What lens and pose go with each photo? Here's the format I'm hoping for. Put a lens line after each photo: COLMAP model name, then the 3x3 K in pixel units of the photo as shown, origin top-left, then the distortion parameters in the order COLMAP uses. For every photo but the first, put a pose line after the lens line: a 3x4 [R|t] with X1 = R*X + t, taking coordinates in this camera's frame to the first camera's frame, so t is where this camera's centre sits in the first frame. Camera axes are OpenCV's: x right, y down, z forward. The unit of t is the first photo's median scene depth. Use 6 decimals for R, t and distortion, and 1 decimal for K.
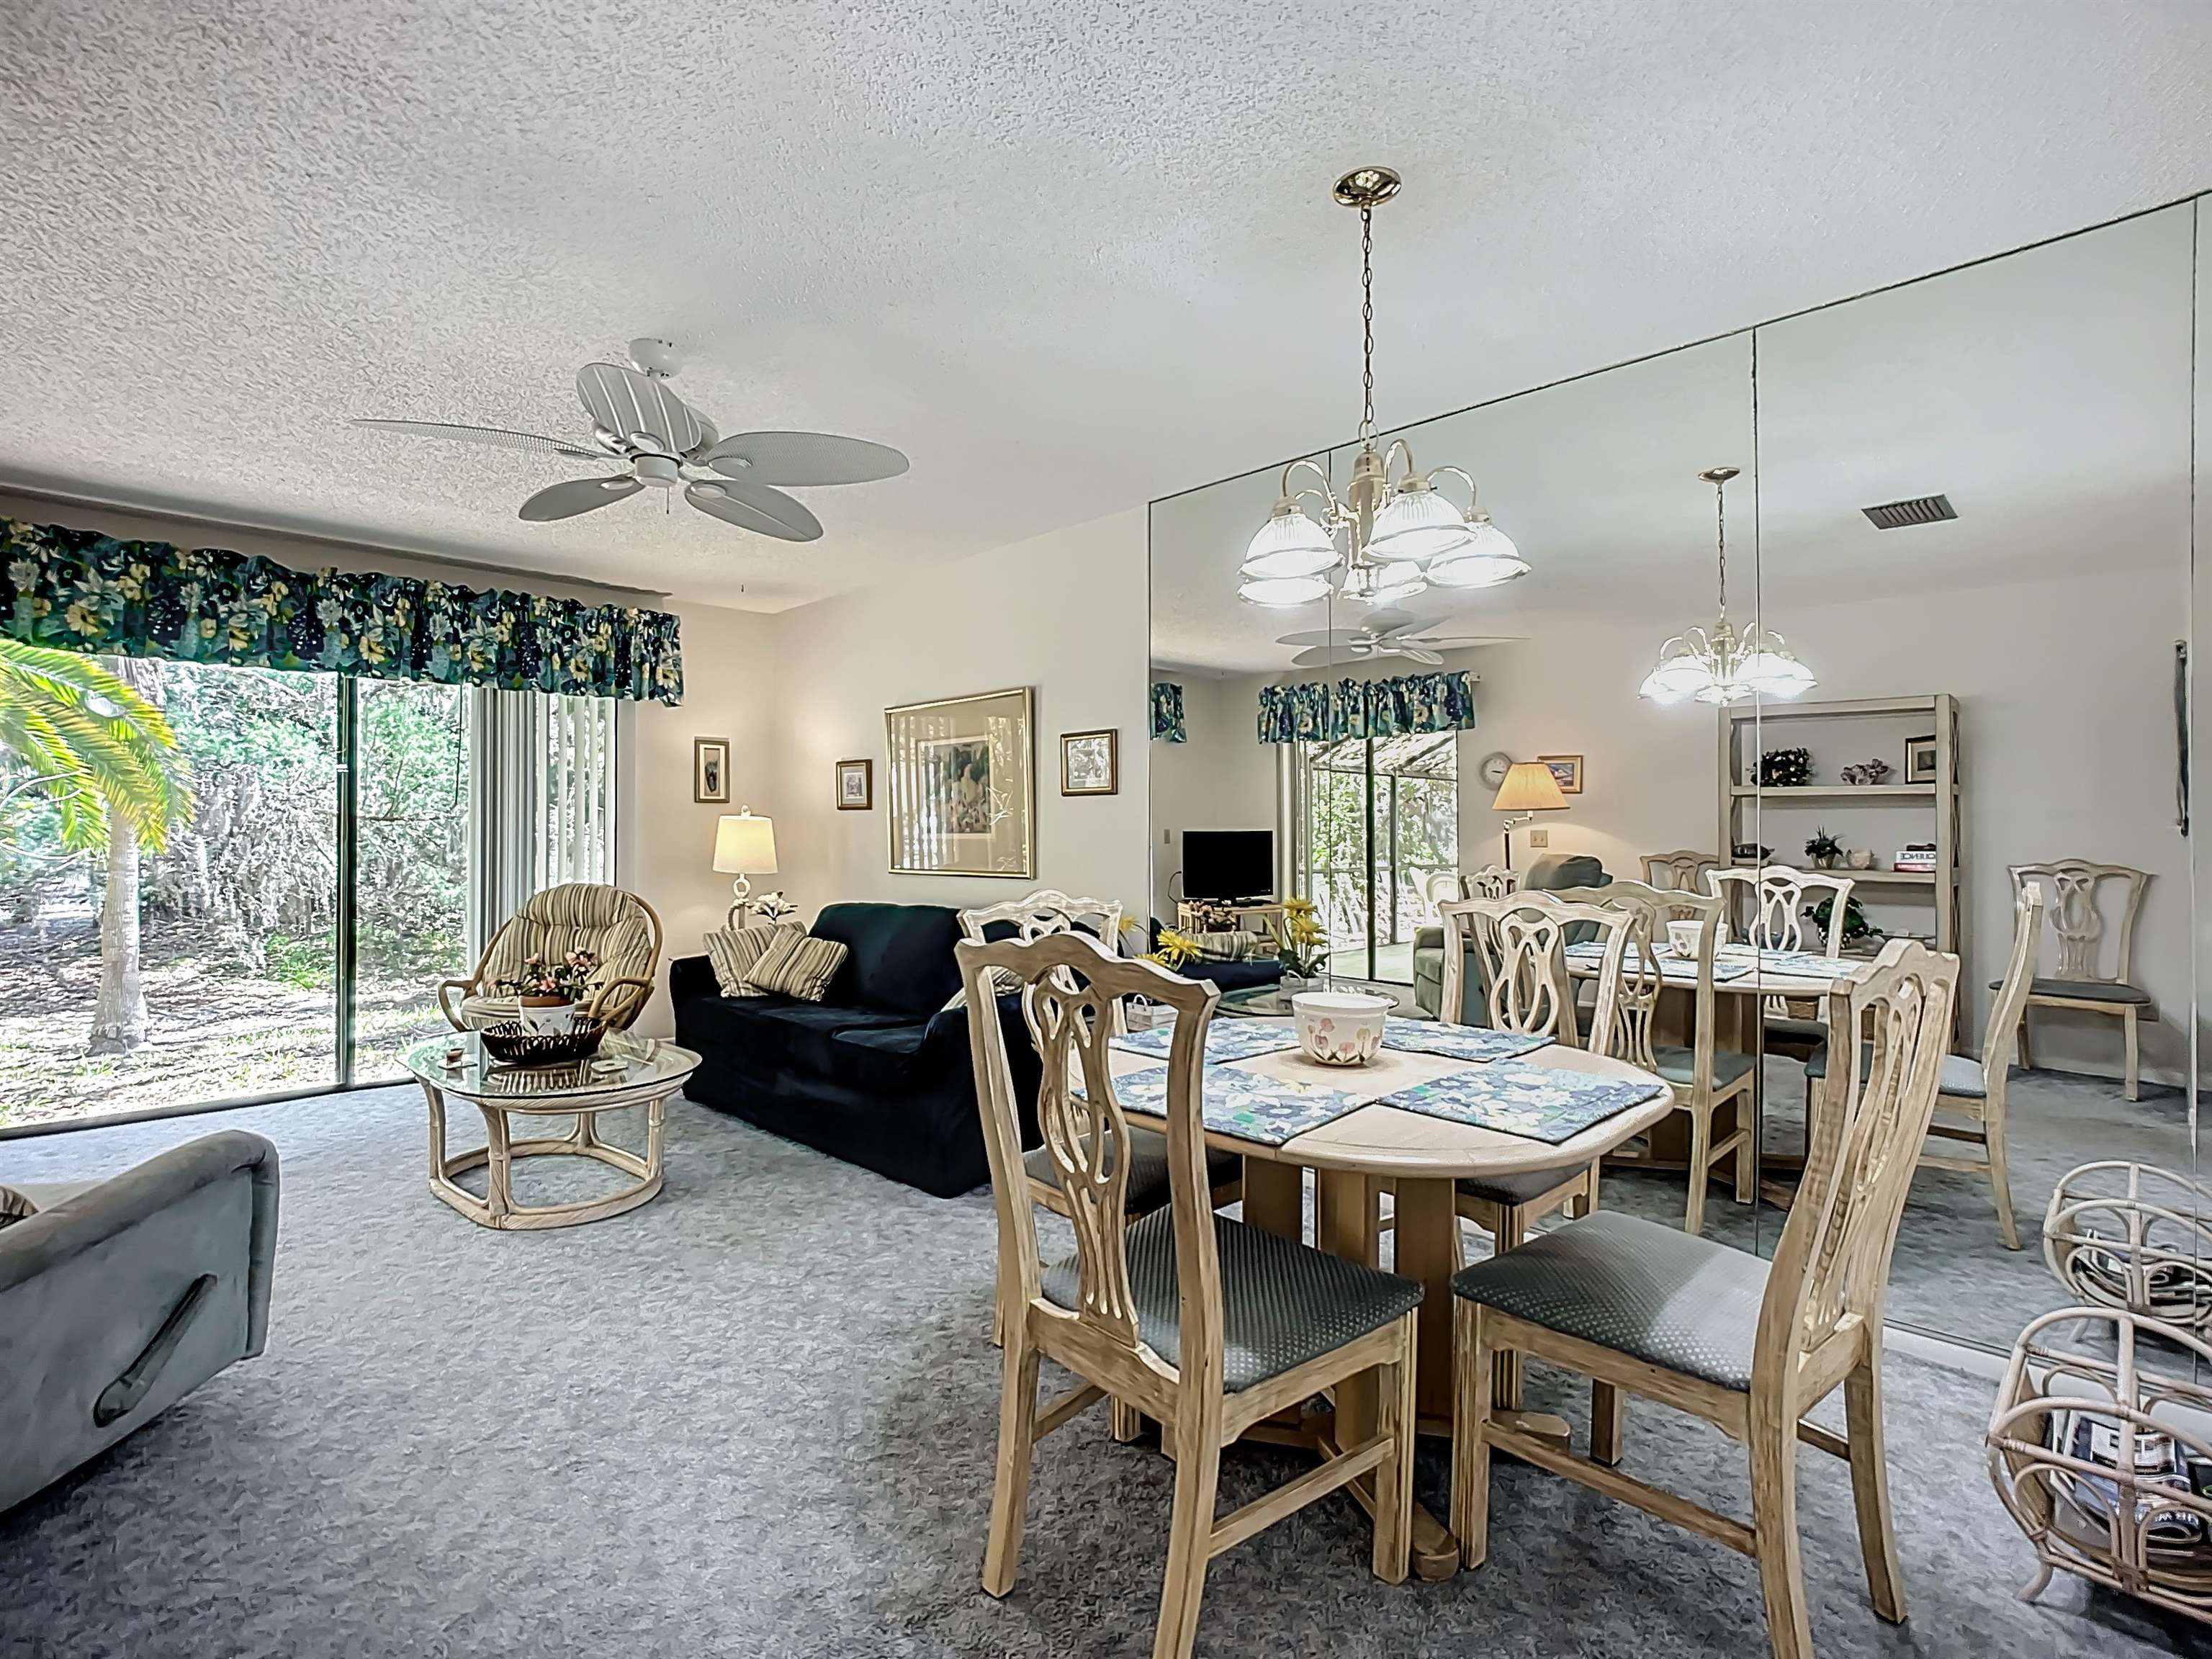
lens RADIAL K [[1052.6, 0, 1086.4], [0, 1052.6, 830.1], [0, 0, 1]] dist [-0.014158, -0.000356]
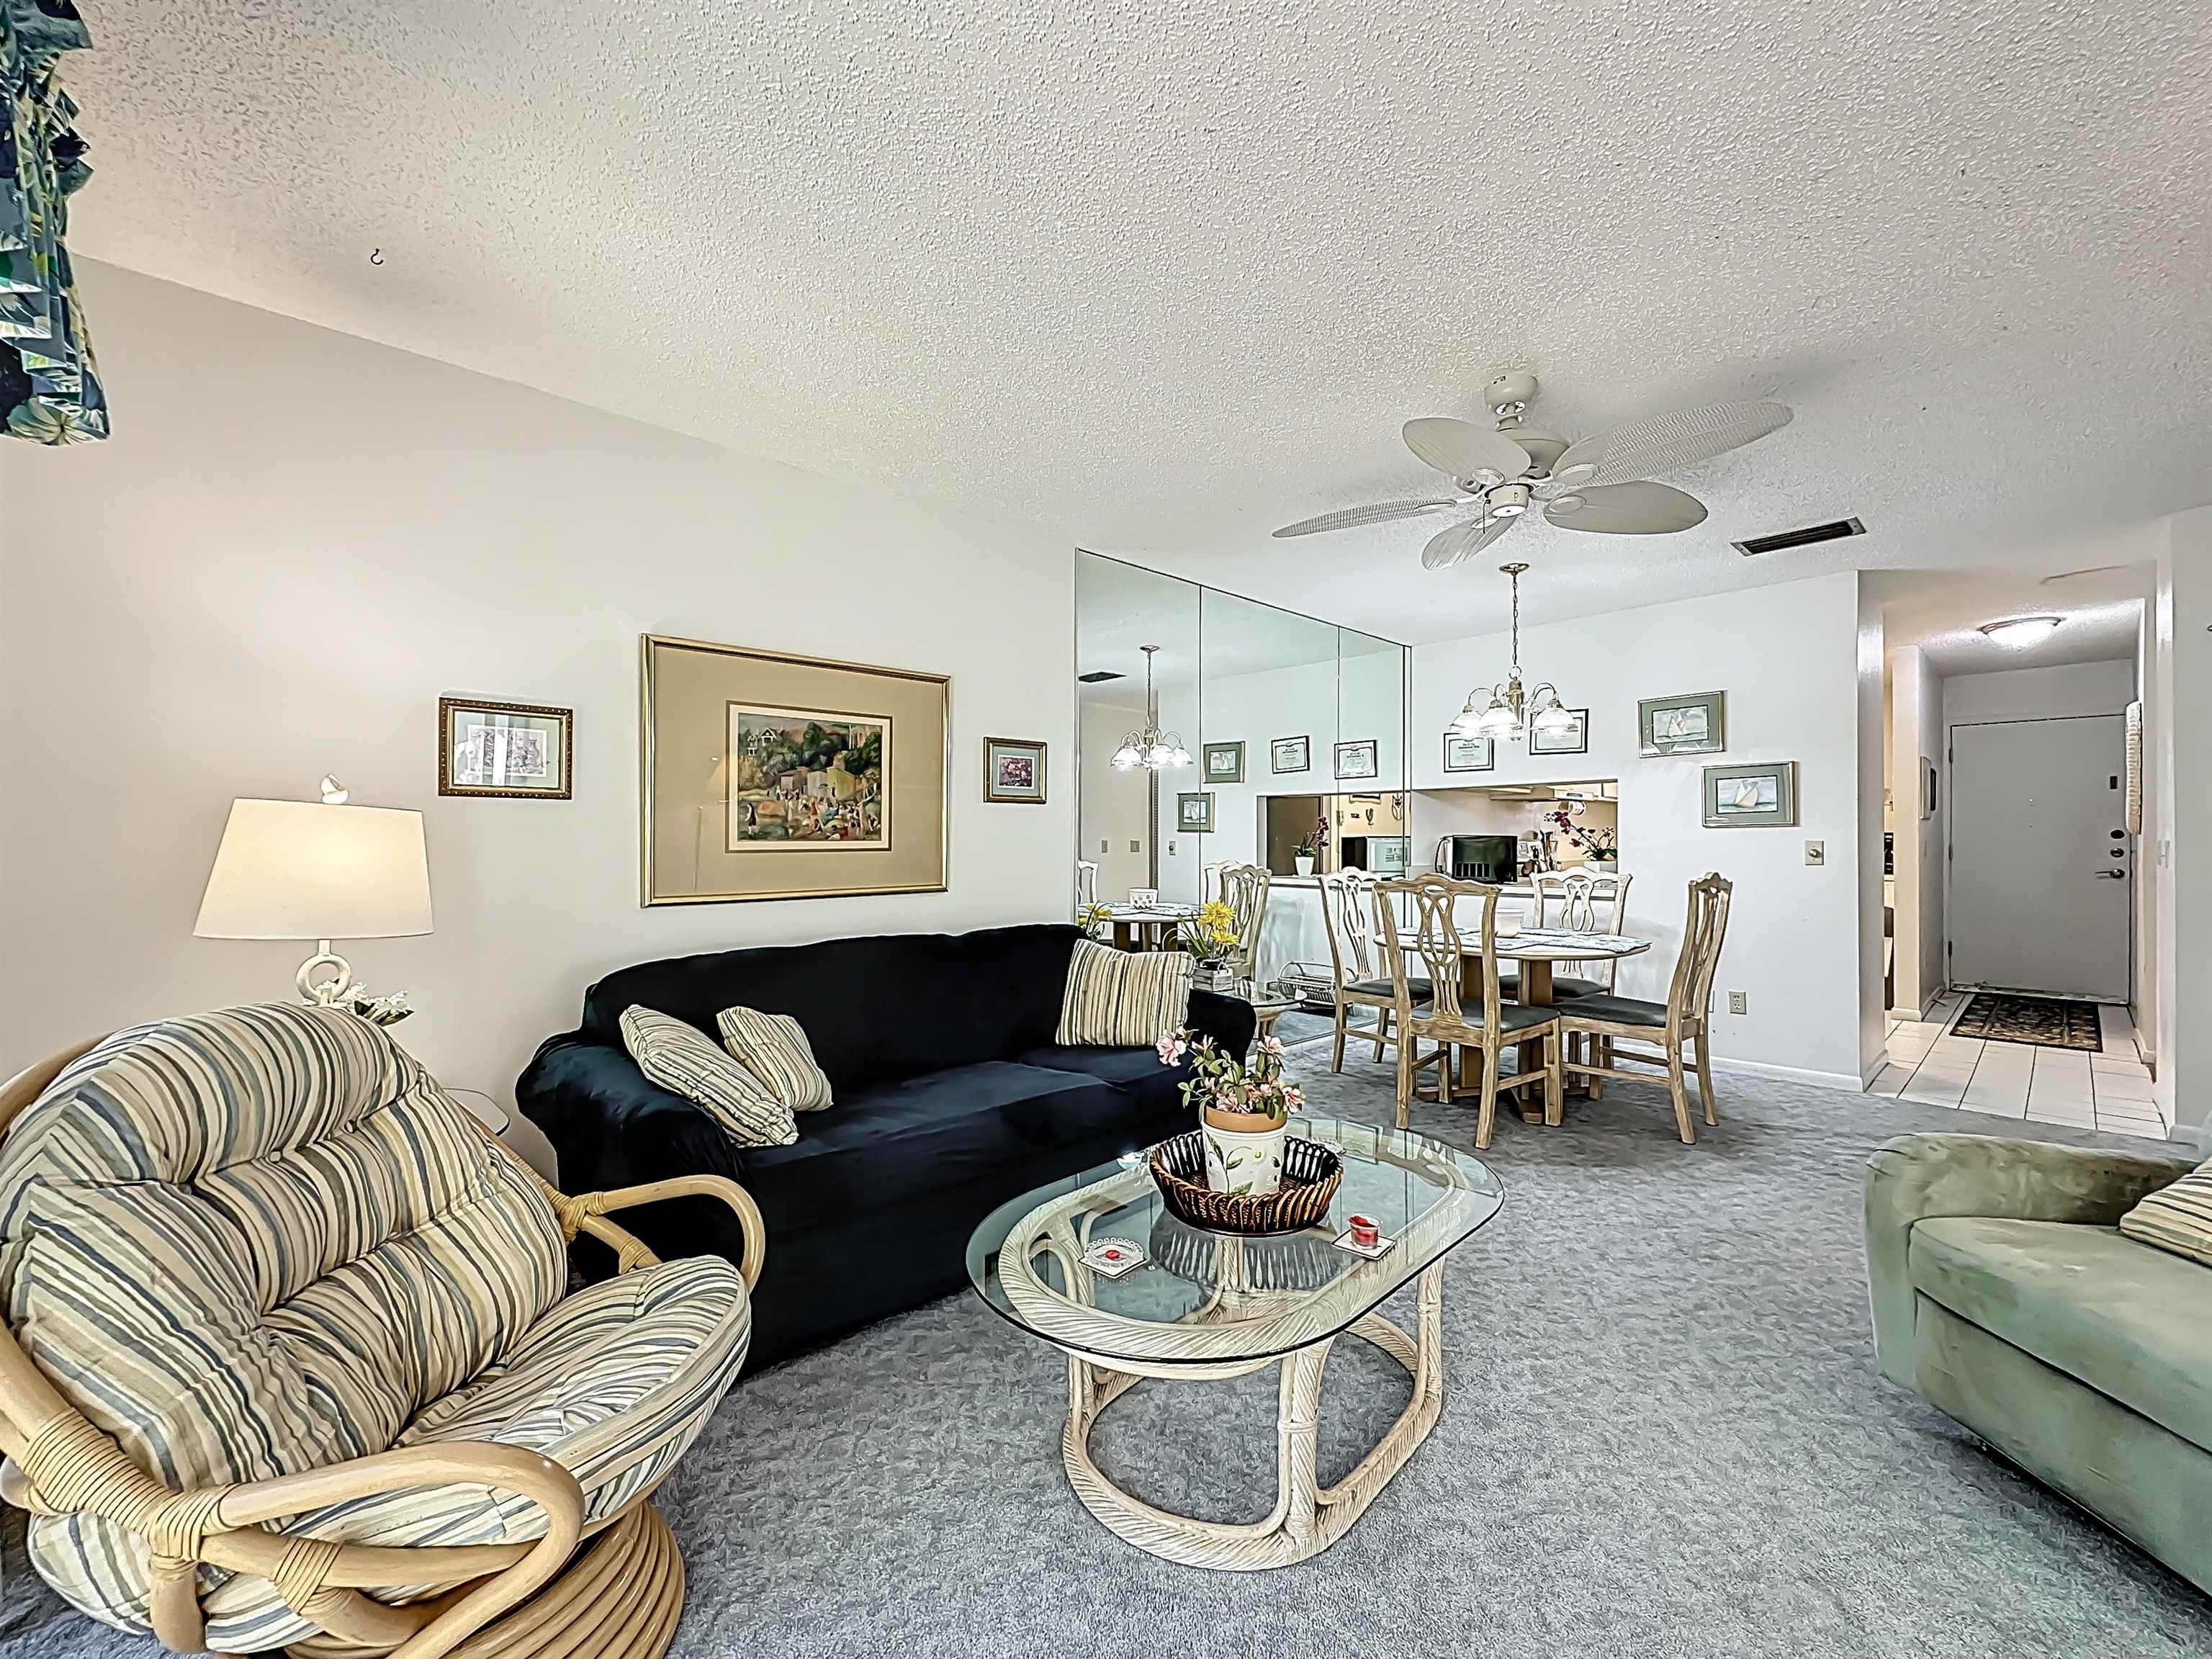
lens RADIAL K [[924.0, 0, 1054.3], [0, 924.0, 840.8], [0, 0, 1]] dist [-0.001487, 0.000281]
pose [[0.039452, -0.003740, 0.999214, -0.923079], [-0.009055, 0.999951, 0.004100, -0.000268], [-0.999180, -0.009210, 0.039416, 0.953021]]
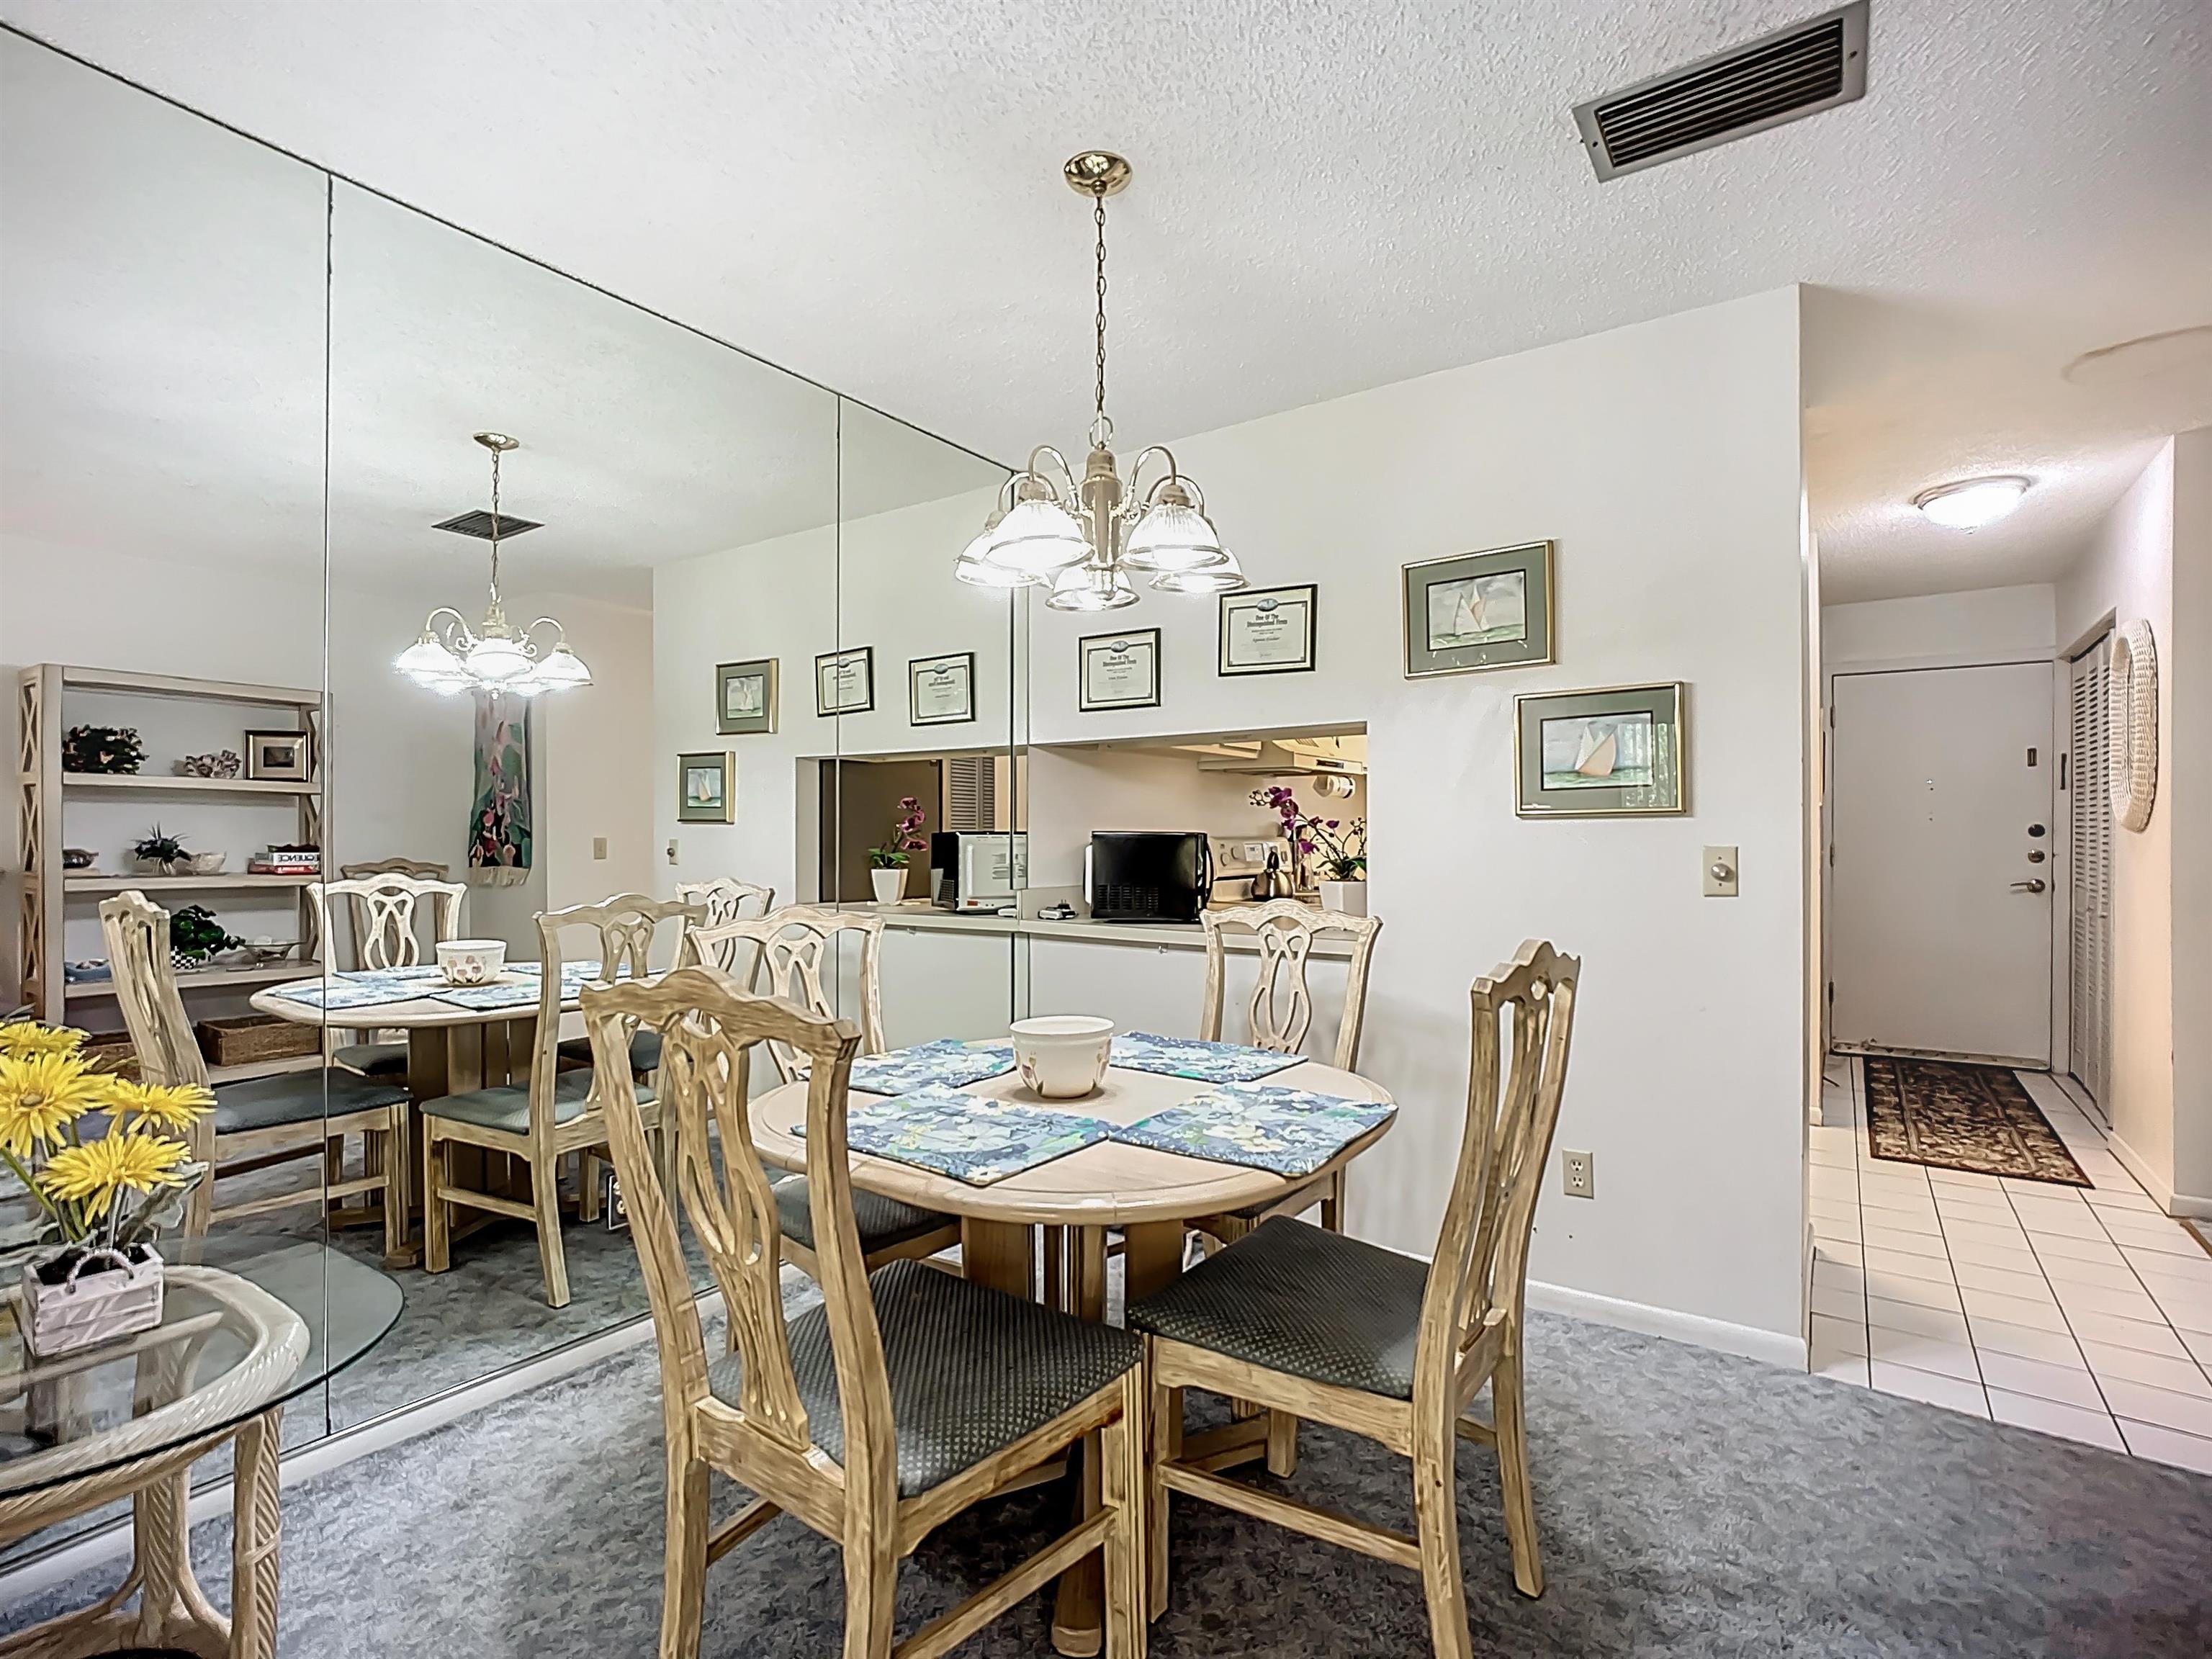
lens RADIAL K [[1052.6, 0, 1086.4], [0, 1052.6, 830.1], [0, 0, 1]] dist [-0.014158, -0.000356]
pose [[-0.177533, -0.001633, 0.984114, -0.330464], [-0.010592, 0.999944, -0.000251, -0.009158], [-0.984058, -0.010468, -0.177540, 0.566267]]
